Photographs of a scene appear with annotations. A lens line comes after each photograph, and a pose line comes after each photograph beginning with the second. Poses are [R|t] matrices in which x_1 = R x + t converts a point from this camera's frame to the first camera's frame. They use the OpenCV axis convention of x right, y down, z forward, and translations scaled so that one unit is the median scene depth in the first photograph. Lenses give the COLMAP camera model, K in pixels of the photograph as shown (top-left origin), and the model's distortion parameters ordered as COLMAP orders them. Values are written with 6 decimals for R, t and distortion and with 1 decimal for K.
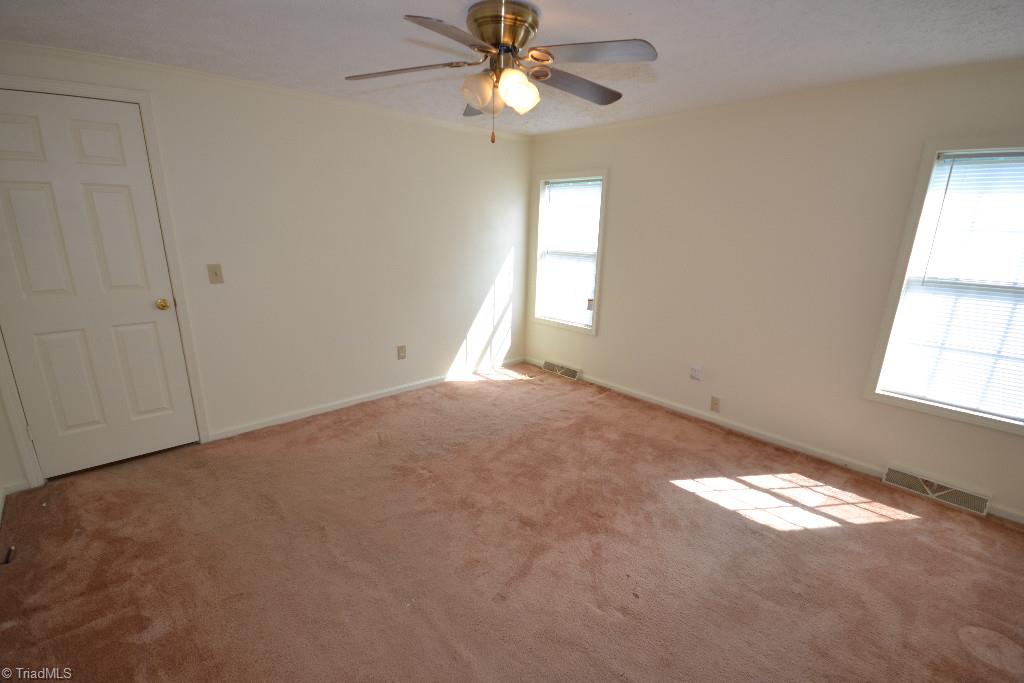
lens RADIAL K [[454.8, 0, 505.9], [0, 454.8, 353.8], [0, 0, 1]] dist [-0.002551, -0.001105]
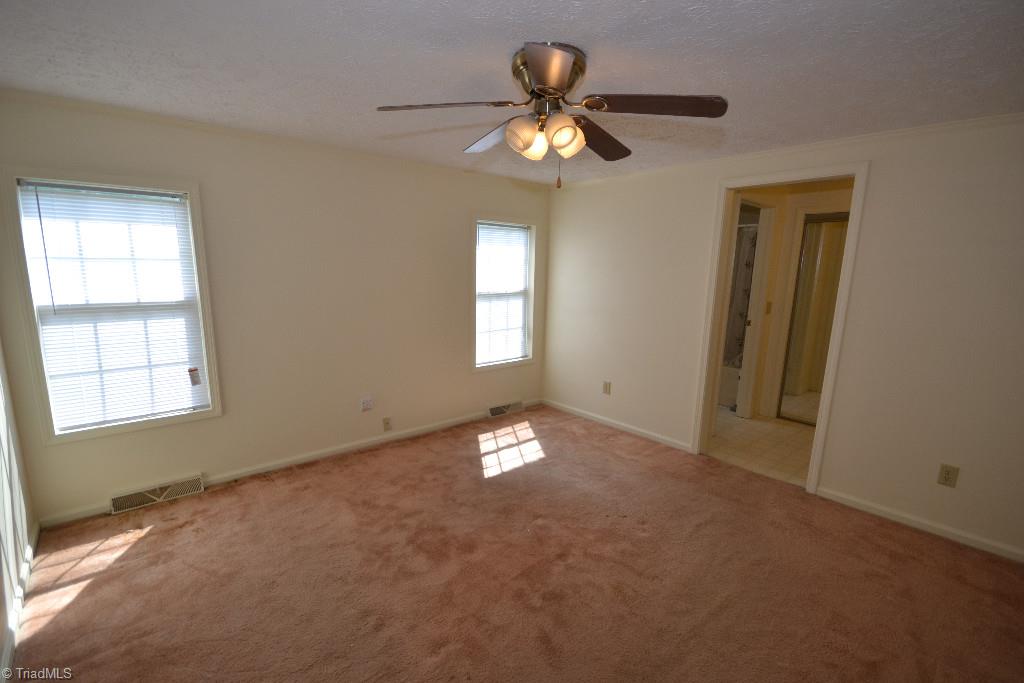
lens RADIAL K [[454.8, 0, 505.9], [0, 454.8, 353.8], [0, 0, 1]] dist [-0.002551, -0.001105]
pose [[0.031418, -0.205820, 0.978085, -0.508654], [0.261396, 0.946203, 0.190714, -0.165172], [-0.964720, 0.249676, 0.083528, 0.541818]]
